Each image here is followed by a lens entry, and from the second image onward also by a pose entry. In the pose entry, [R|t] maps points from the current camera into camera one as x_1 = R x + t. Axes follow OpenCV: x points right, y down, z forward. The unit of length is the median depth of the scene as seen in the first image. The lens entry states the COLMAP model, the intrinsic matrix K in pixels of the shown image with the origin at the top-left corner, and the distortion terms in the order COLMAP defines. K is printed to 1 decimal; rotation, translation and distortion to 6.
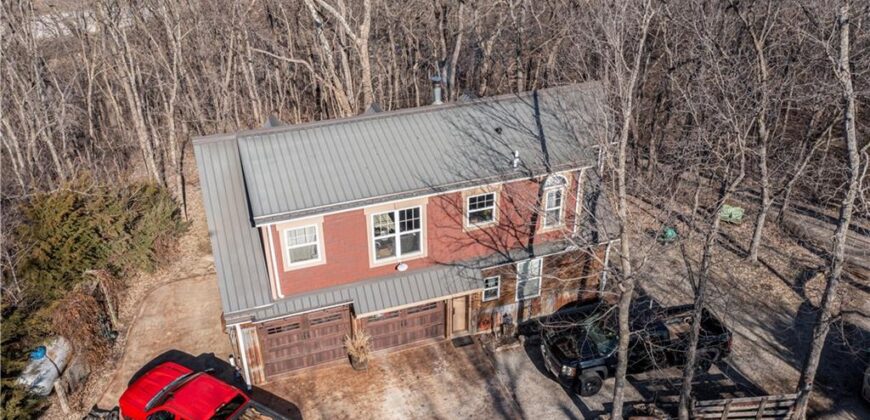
lens RADIAL K [[693.6, 0, 435.0], [0, 693.6, 210.2], [0, 0, 1]] dist [-0.018382, 0.012323]
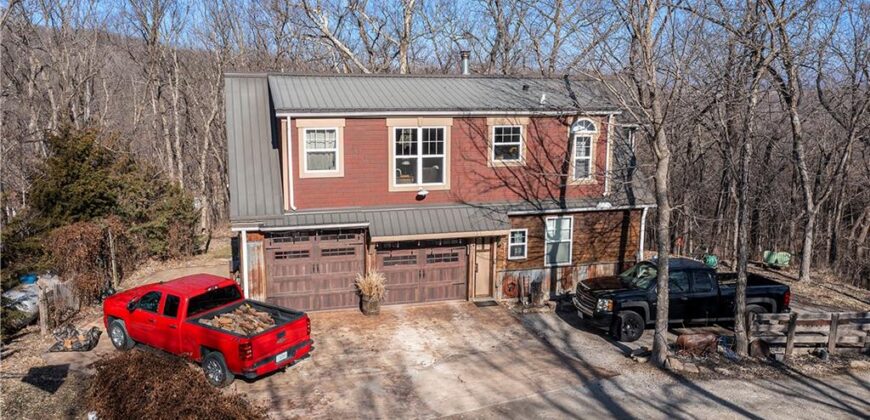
lens RADIAL K [[693.6, 0, 434.3], [0, 693.6, 207.8], [0, 0, 1]] dist [-0.018382, 0.012323]
pose [[0.998313, 0.025875, -0.051984, 0.017234], [-0.041823, 0.941443, -0.334568, 0.405454], [0.040283, 0.336178, 0.940937, 0.113076]]
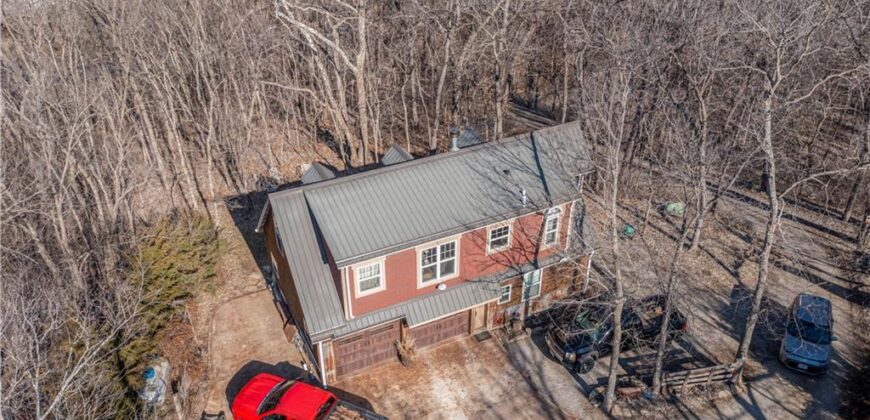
lens RADIAL K [[693.6, 0, 434.7], [0, 693.6, 208.9], [0, 0, 1]] dist [-0.018382, 0.012323]
pose [[0.993374, -0.052783, 0.102088, -0.179166], [0.045574, 0.996384, 0.071706, -0.150593], [-0.105504, -0.066579, 0.992188, -0.259227]]
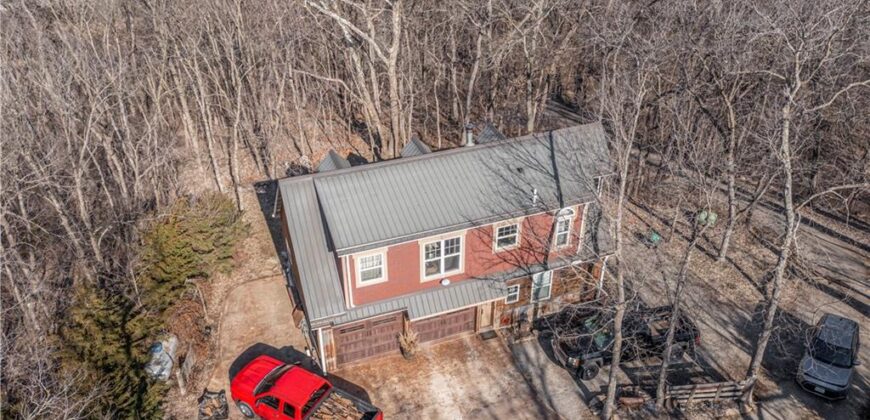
lens RADIAL K [[693.6, 0, 434.9], [0, 693.6, 208.8], [0, 0, 1]] dist [-0.018382, 0.012323]
pose [[0.999818, 0.001809, 0.018994, -0.088650], [-0.003180, 0.997369, 0.072428, -0.141044], [-0.018813, -0.072475, 0.997193, -0.258405]]
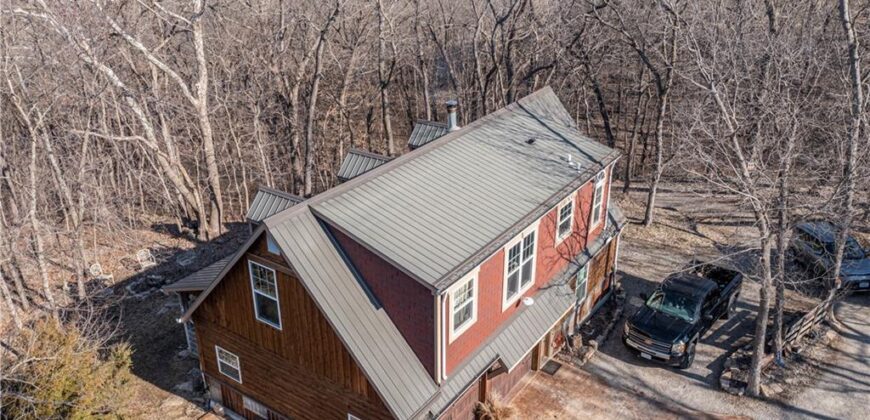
lens RADIAL K [[693.6, 0, 435.2], [0, 693.6, 208.7], [0, 0, 1]] dist [-0.018382, 0.012323]
pose [[0.812049, -0.232311, 0.535358, -0.579718], [0.279145, 0.960225, -0.006740, -0.058291], [-0.512499, 0.154916, 0.844598, 0.276948]]
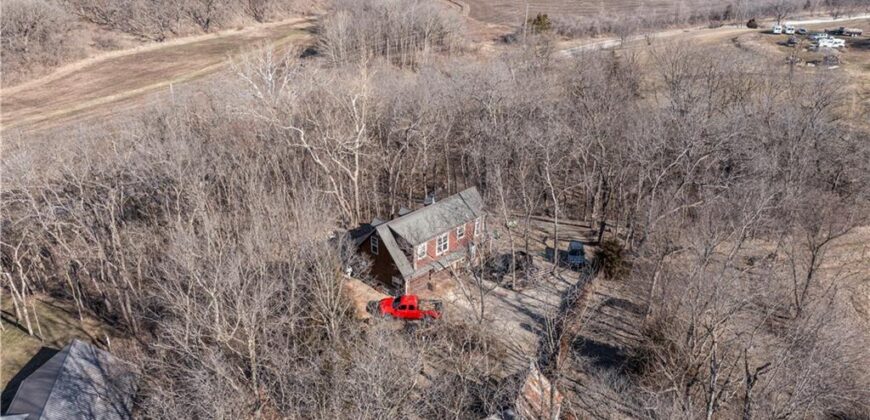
lens RADIAL K [[693.6, 0, 436.4], [0, 693.6, 207.9], [0, 0, 1]] dist [-0.018382, 0.012323]
pose [[0.896910, -0.165134, 0.410223, -1.345136], [0.198961, 0.979156, -0.040852, -0.005532], [-0.394926, 0.118259, 0.911070, -1.930519]]
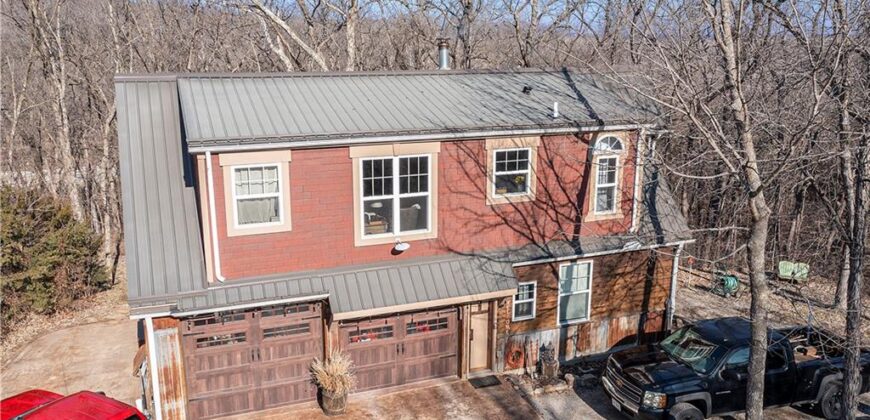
lens RADIAL K [[693.6, 0, 433.3], [0, 693.6, 207.1], [0, 0, 1]] dist [-0.018382, 0.012323]
pose [[0.999169, 0.004864, 0.040459, -0.043131], [0.006345, 0.962172, -0.272369, 0.225482], [-0.040253, 0.272400, 0.961342, 0.316536]]
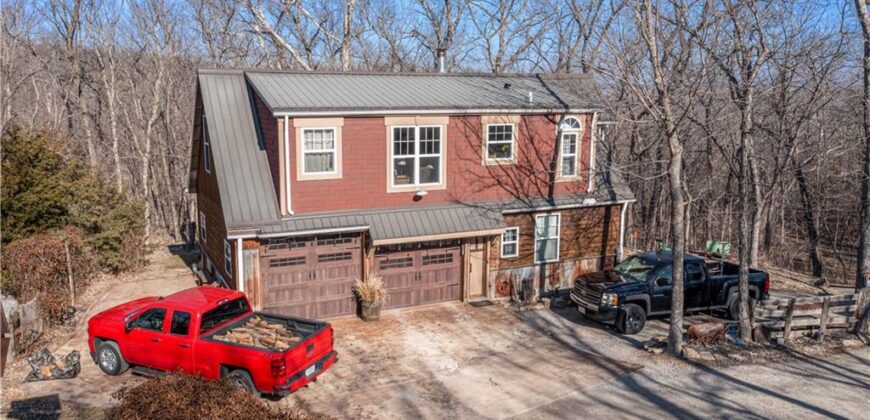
lens RADIAL K [[693.6, 0, 434.6], [0, 693.6, 207.8], [0, 0, 1]] dist [-0.018382, 0.012323]
pose [[0.994046, -0.000523, 0.108960, -0.127124], [0.037149, 0.941701, -0.334393, 0.398047], [-0.102433, 0.336449, 0.936114, 0.135938]]
